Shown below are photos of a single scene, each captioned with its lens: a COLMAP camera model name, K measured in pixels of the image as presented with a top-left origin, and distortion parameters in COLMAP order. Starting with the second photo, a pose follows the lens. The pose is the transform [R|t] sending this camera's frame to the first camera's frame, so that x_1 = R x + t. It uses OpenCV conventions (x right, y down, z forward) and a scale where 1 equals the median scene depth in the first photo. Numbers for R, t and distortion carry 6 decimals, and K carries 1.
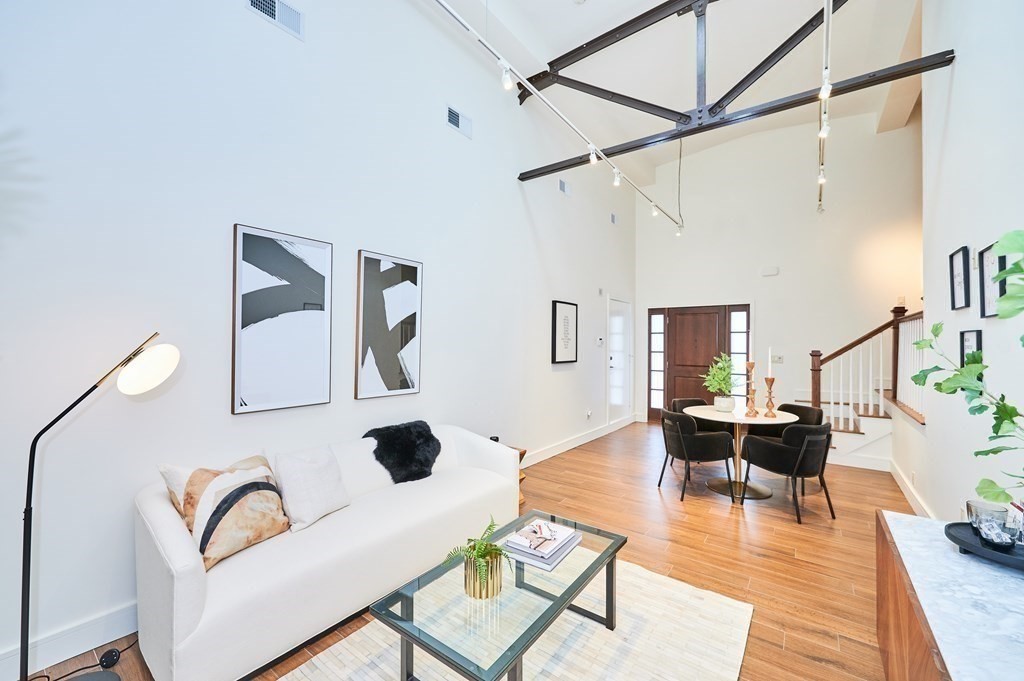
lens RADIAL K [[407.2, 0, 508.6], [0, 407.2, 340.2], [0, 0, 1]] dist [-0.002463, -0.000337]
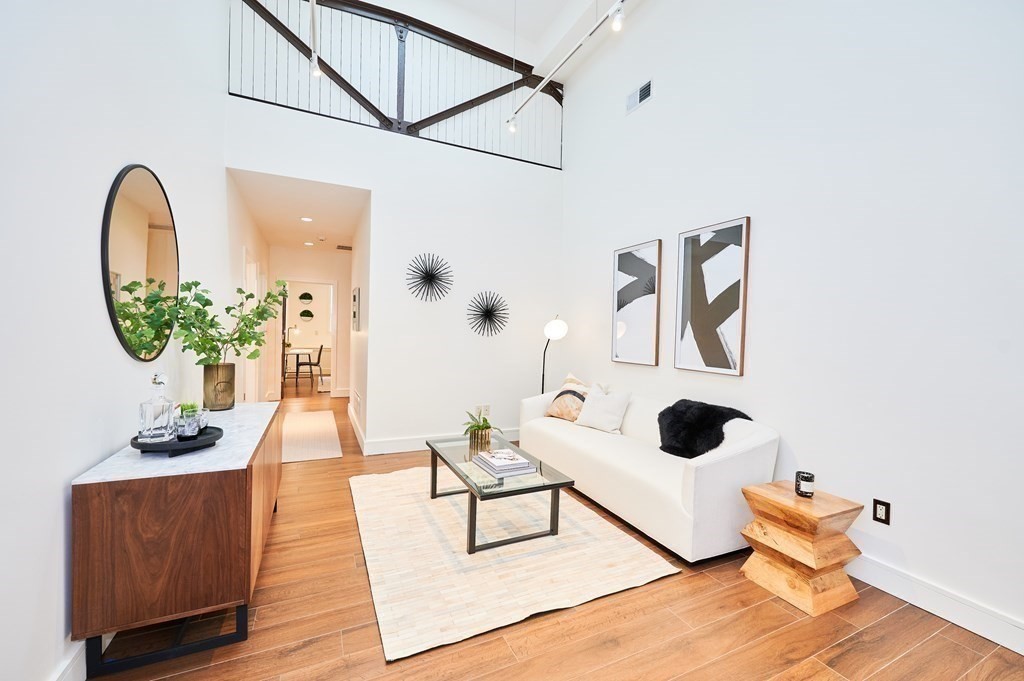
lens RADIAL K [[407.2, 0, 508.6], [0, 407.2, 340.2], [0, 0, 1]] dist [-0.002463, -0.000337]
pose [[-0.471712, -0.000772, -0.881752, 0.751477], [-0.022671, 0.999680, 0.011253, 0.059217], [0.881461, 0.025299, -0.471579, 1.006214]]
